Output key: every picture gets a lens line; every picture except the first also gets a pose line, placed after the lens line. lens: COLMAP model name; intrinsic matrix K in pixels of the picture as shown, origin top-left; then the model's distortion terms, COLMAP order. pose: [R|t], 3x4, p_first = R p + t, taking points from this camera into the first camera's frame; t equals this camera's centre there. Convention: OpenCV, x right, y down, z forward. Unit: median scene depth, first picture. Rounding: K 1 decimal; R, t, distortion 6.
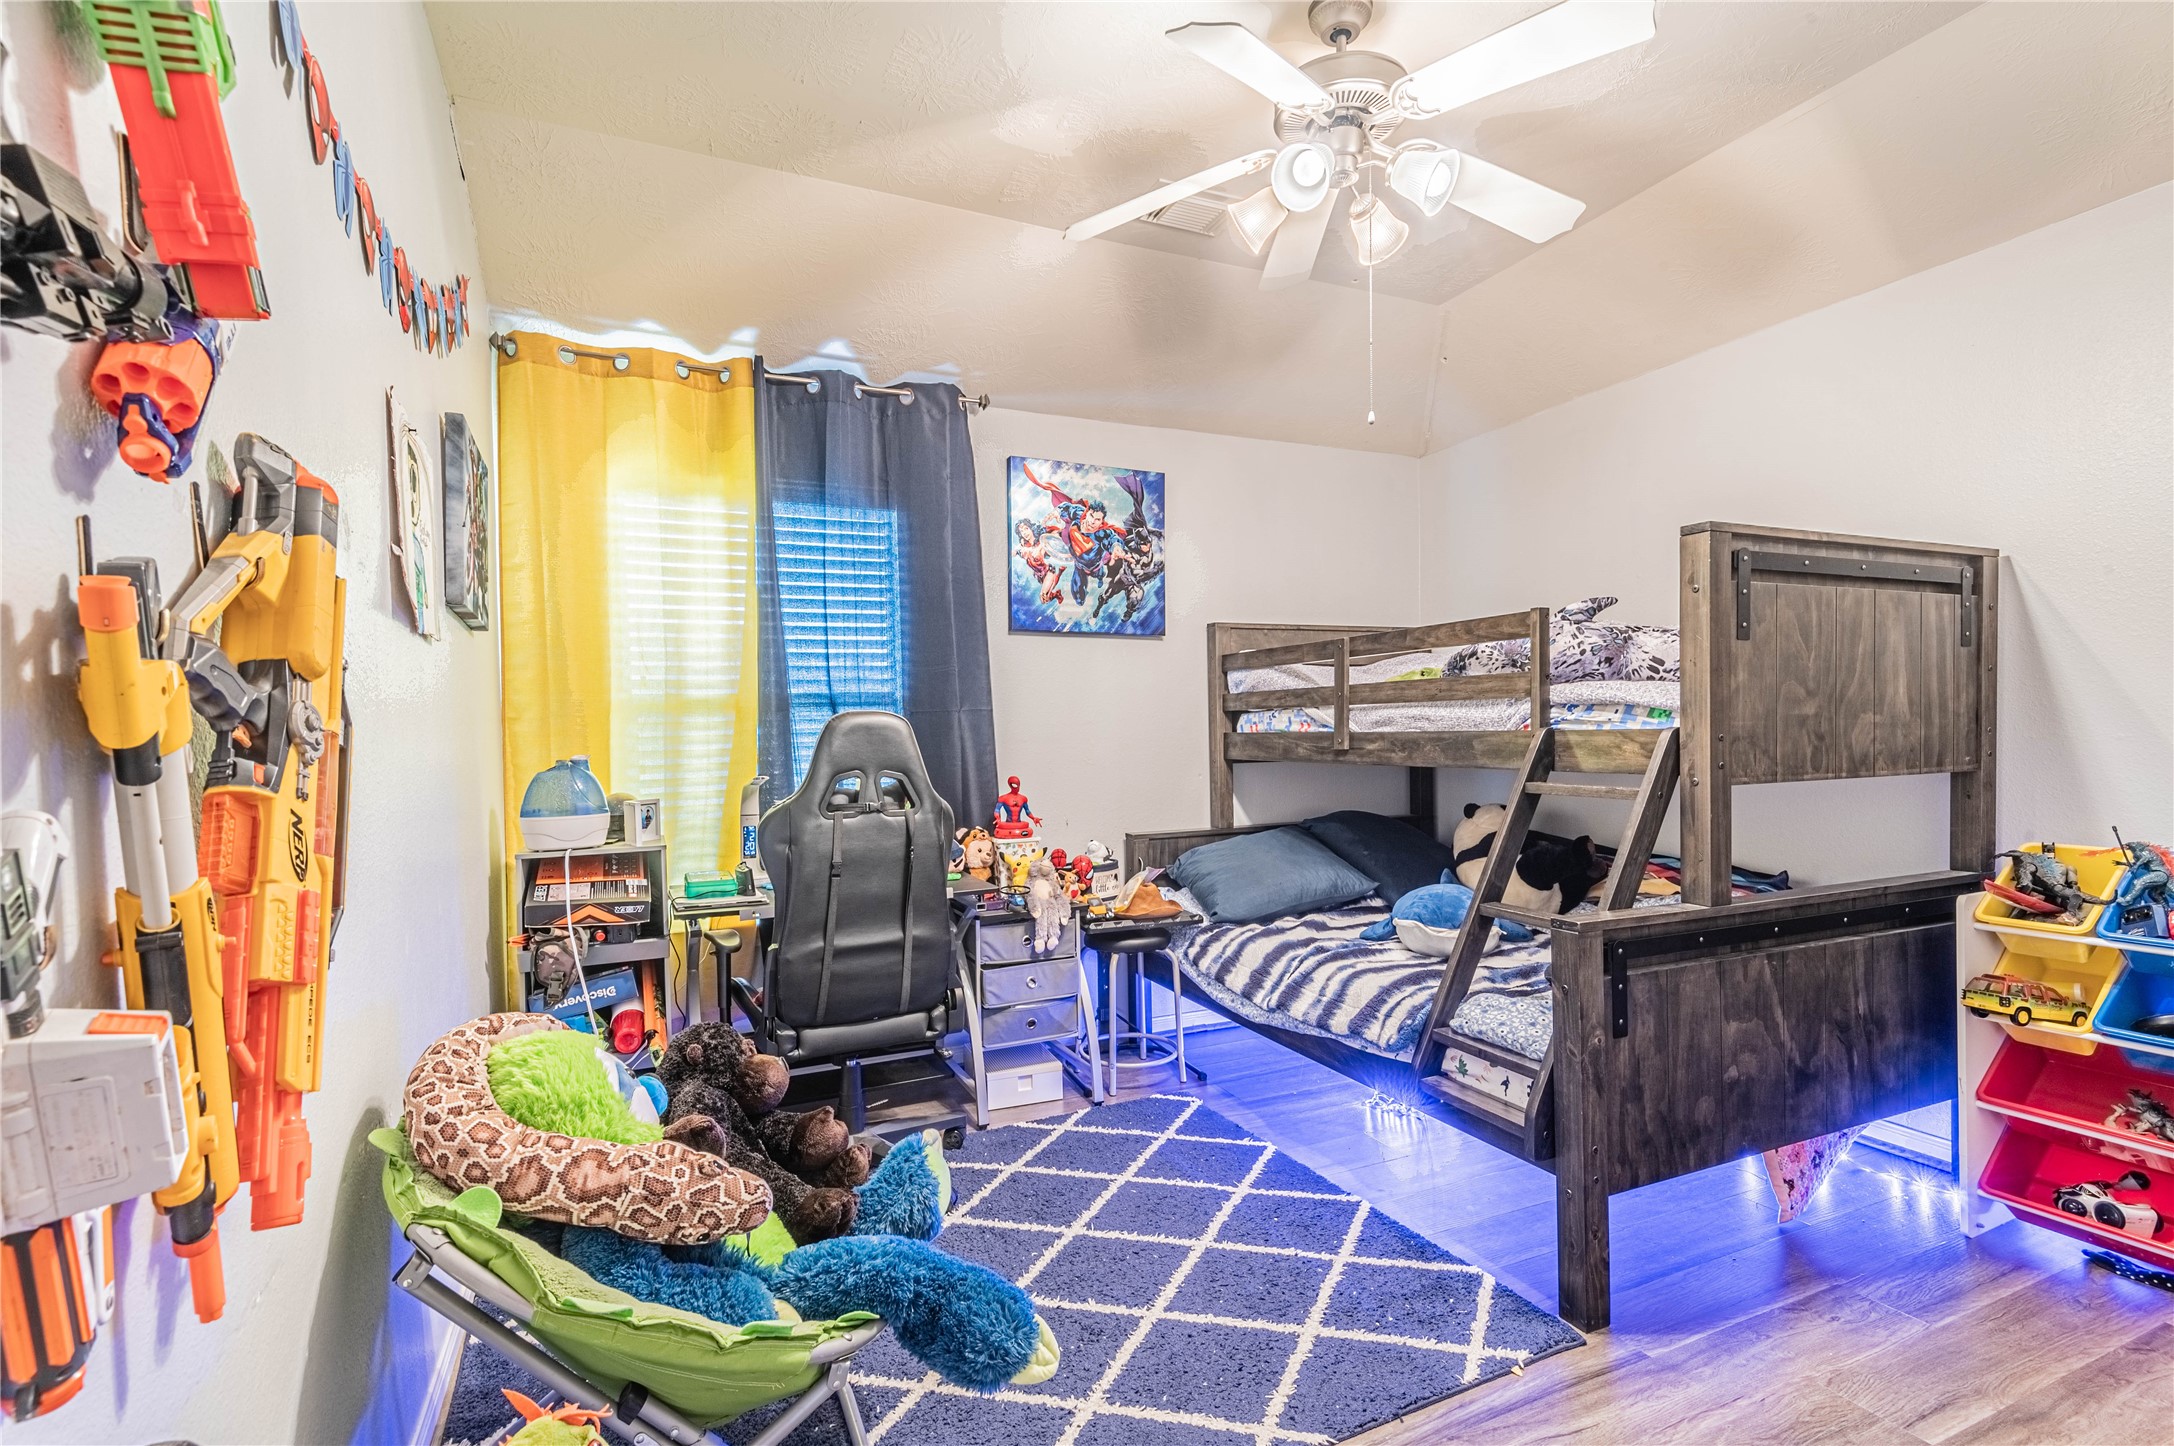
lens RADIAL K [[1012.2, 0, 1091.0], [0, 1012.2, 733.4], [0, 0, 1]] dist [-0.000150, -0.000098]
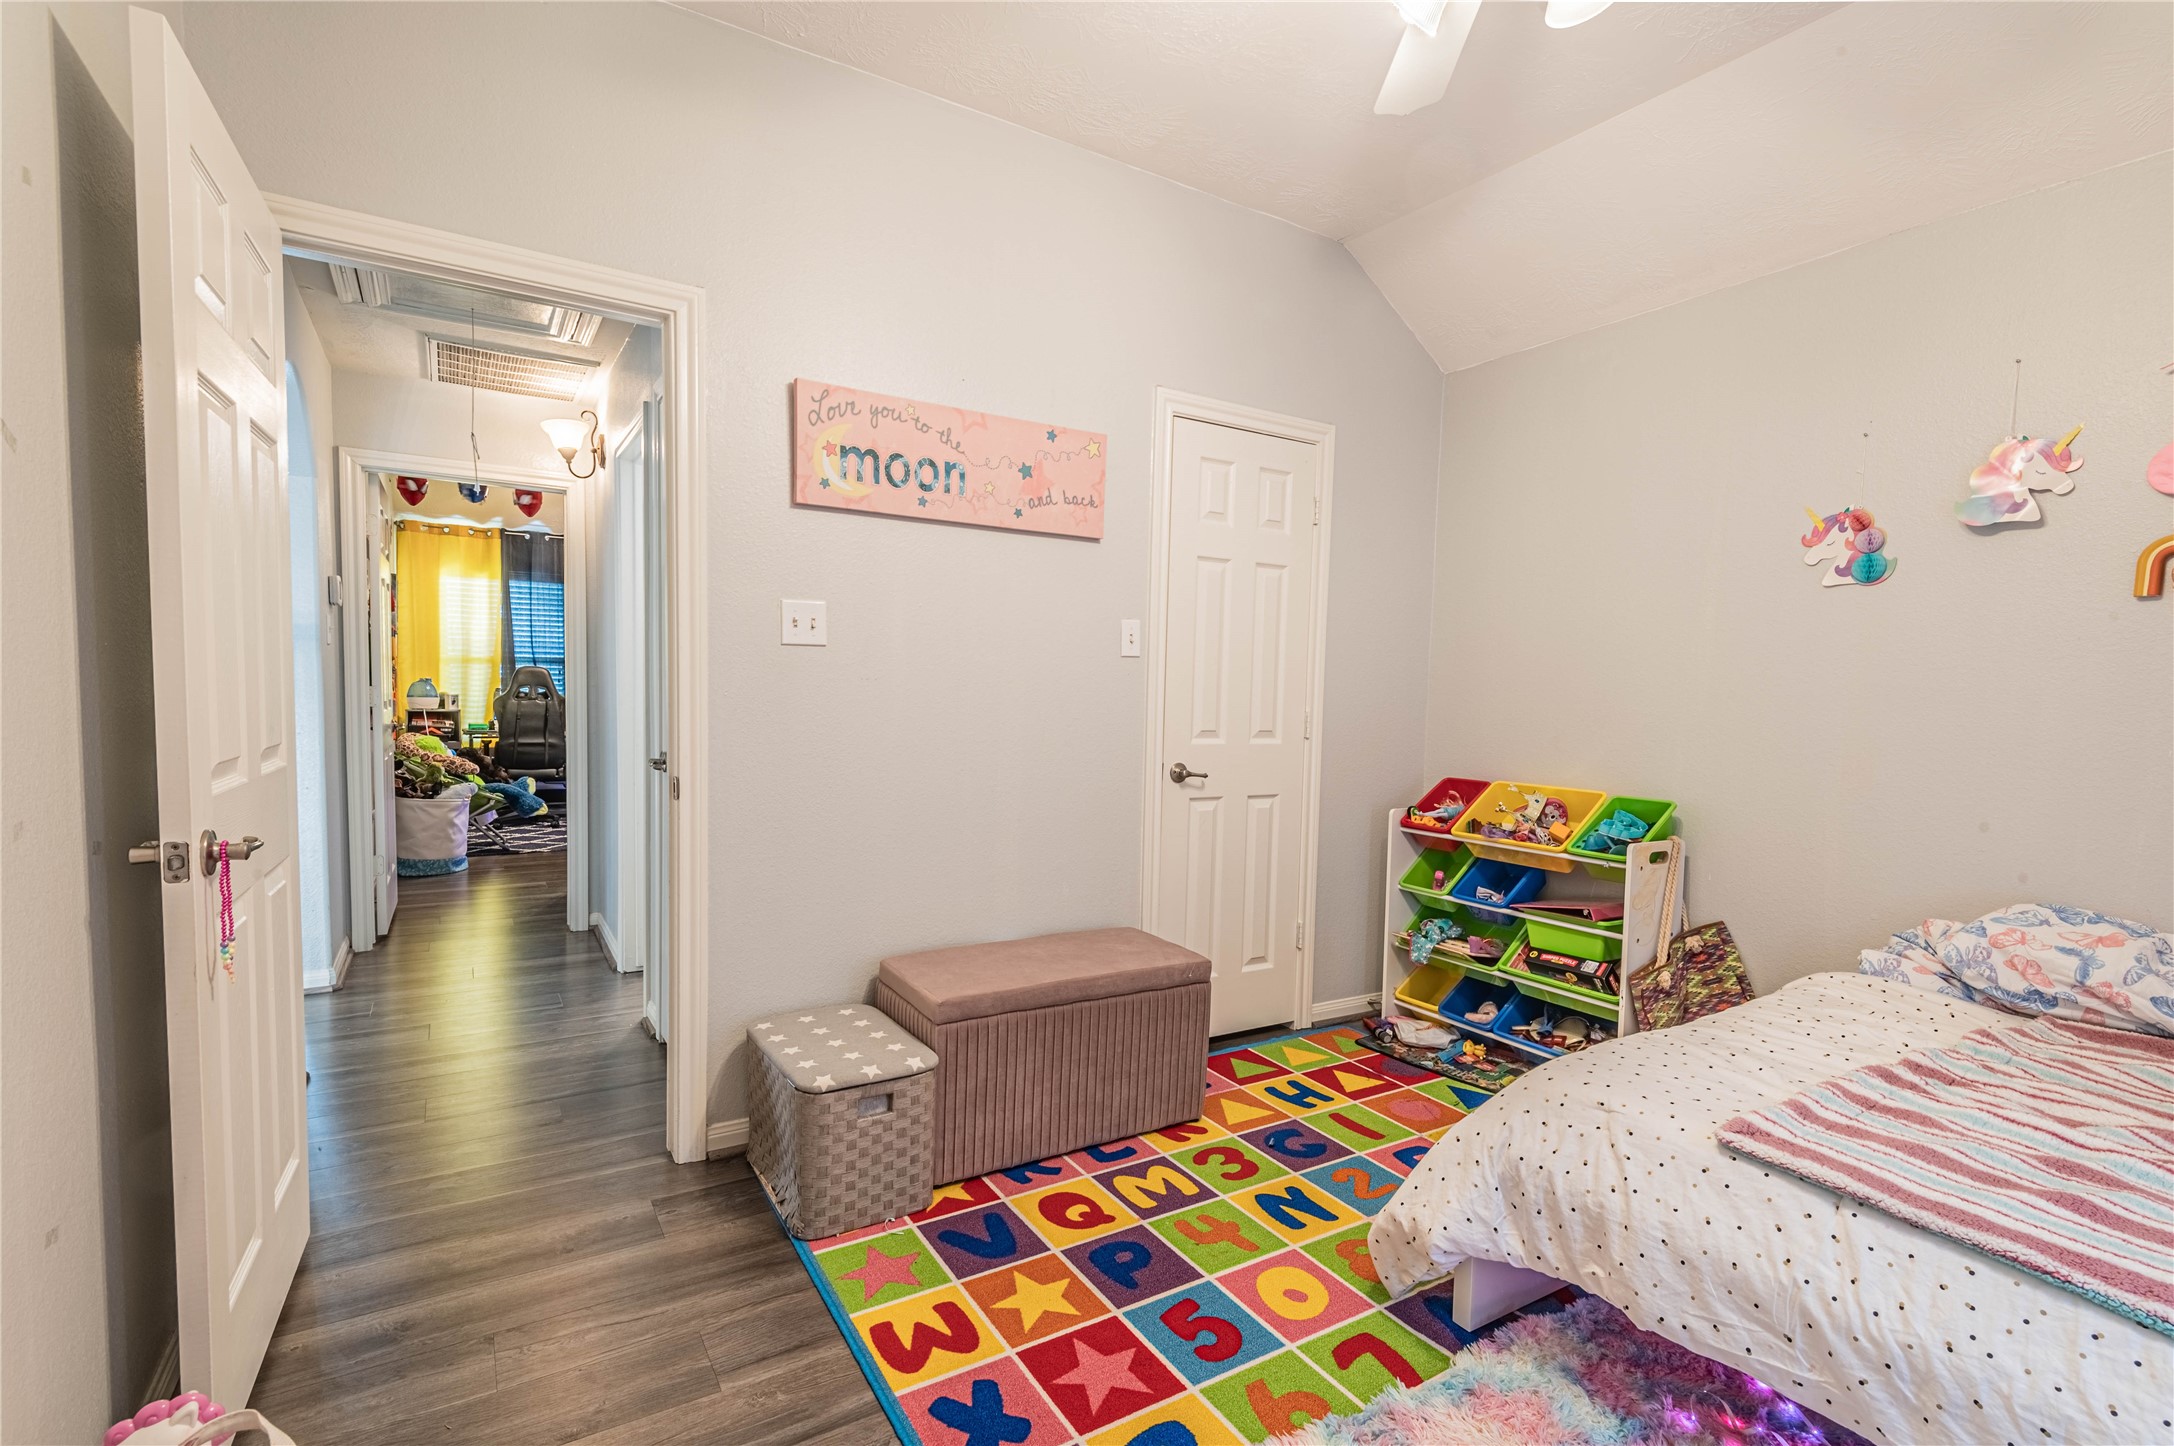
lens RADIAL K [[1012.2, 0, 1080.4], [0, 1012.2, 724.5], [0, 0, 1]] dist [-0.000150, -0.000098]
pose [[0.989862, 0.034585, 0.137757, 0.841936], [-0.040475, 0.998372, 0.040181, -0.031370], [-0.136143, -0.045349, 0.989651, -1.894298]]
